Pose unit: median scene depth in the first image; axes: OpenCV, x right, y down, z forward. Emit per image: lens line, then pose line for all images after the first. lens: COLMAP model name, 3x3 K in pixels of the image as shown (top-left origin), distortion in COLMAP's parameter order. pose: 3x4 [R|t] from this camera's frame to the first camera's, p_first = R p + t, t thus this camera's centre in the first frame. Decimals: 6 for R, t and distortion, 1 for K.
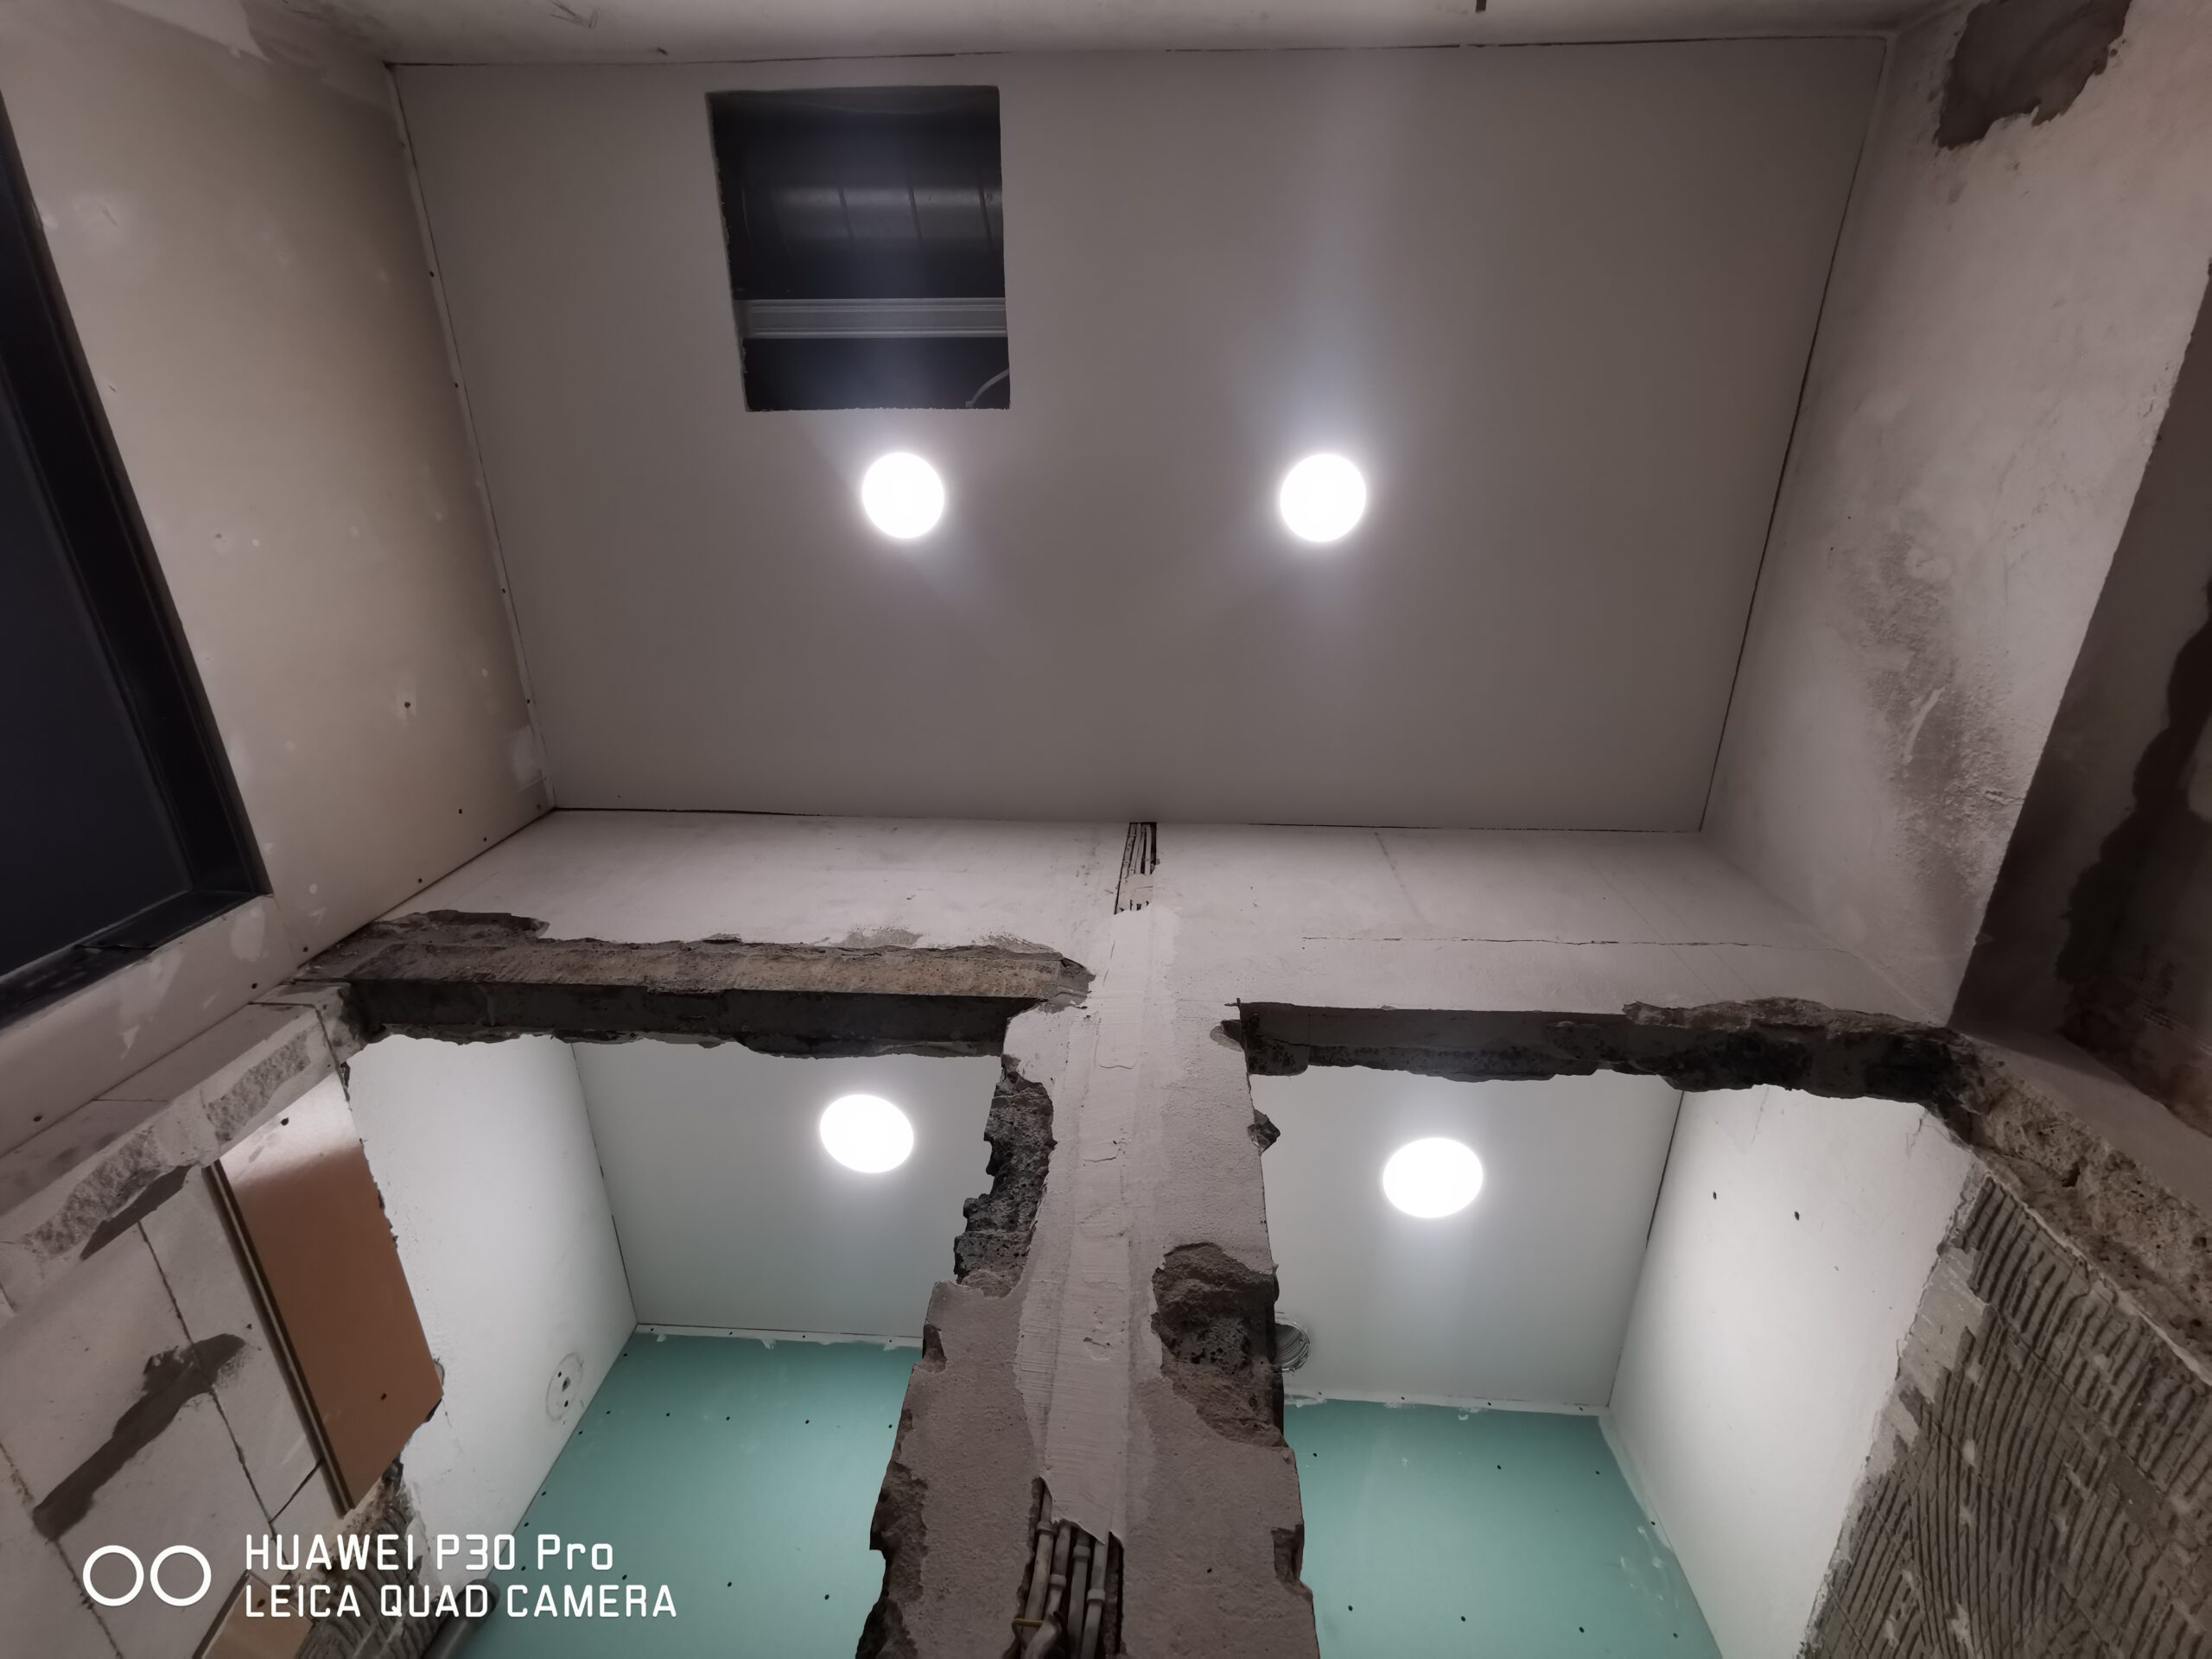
lens RADIAL K [[1023.4, 0, 1105.1], [0, 1023.4, 823.5], [0, 0, 1]] dist [-0.002762, 0.007883]
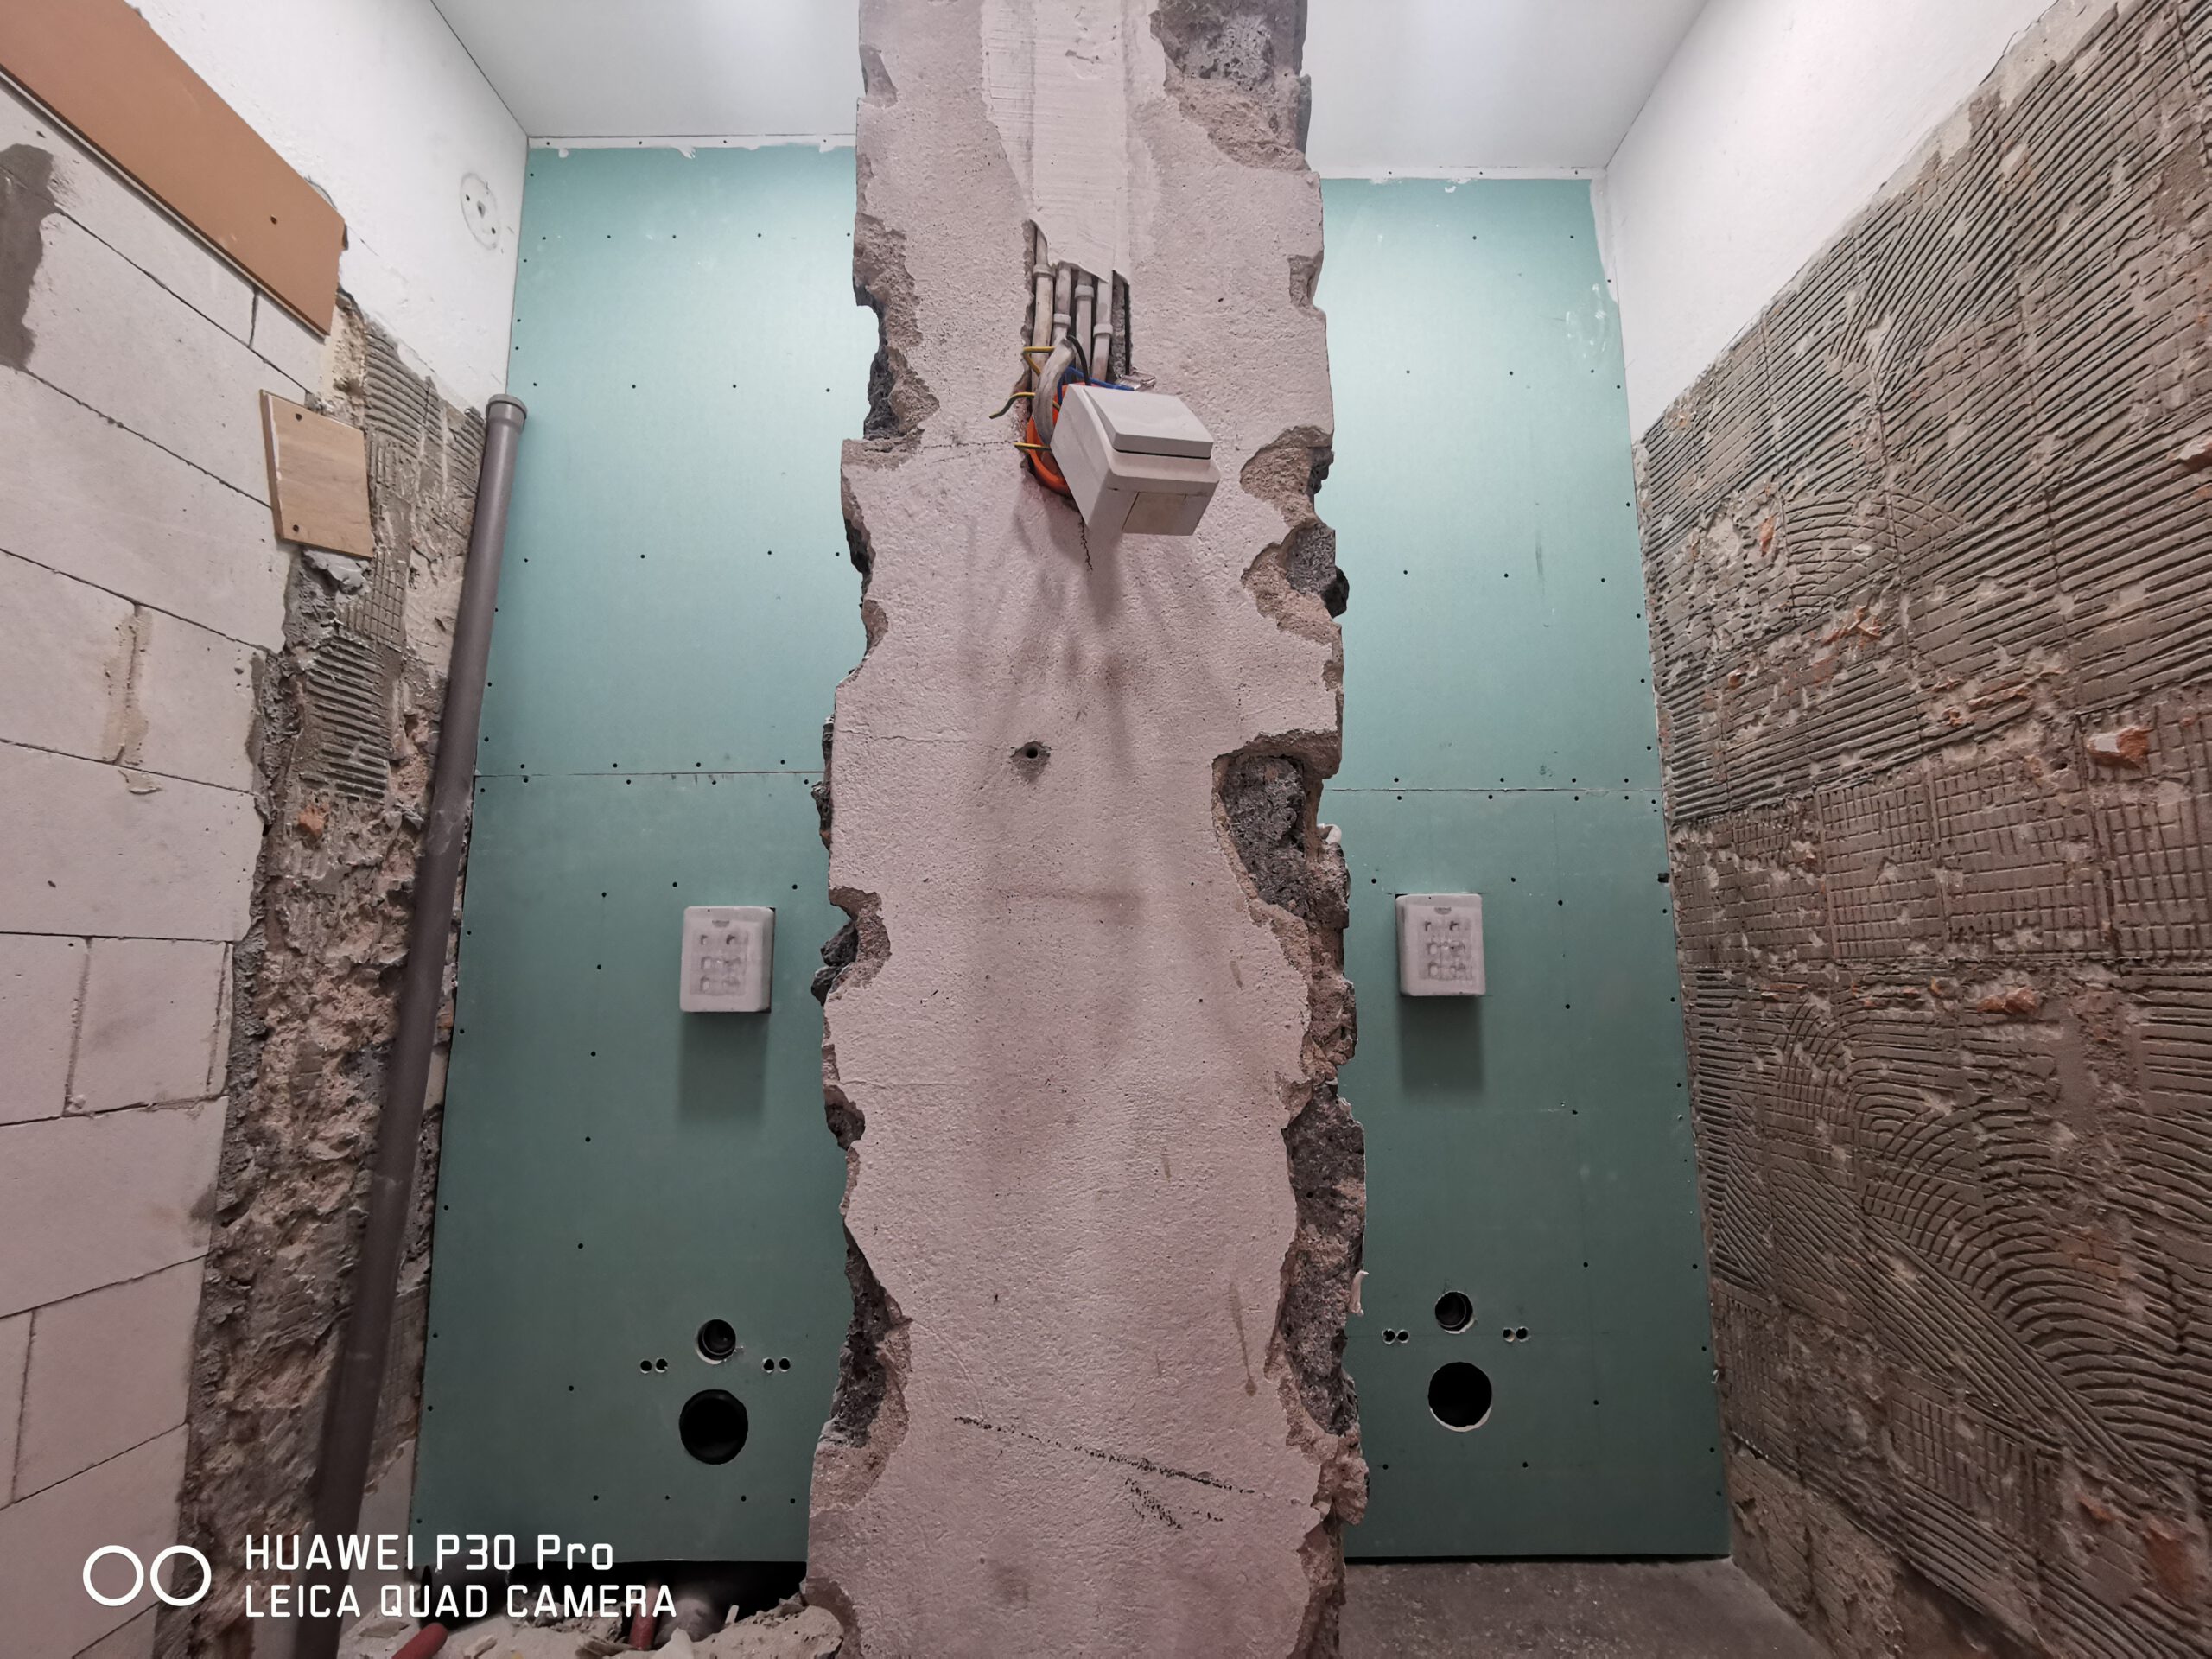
lens RADIAL K [[1023.4, 0, 1105.1], [0, 1023.4, 823.5], [0, 0, 1]] dist [-0.002762, 0.007883]
pose [[0.997904, -0.064360, 0.006713, -0.037449], [0.026640, 0.503154, 0.863786, 0.134828], [-0.058971, -0.861797, 0.503814, 0.098829]]
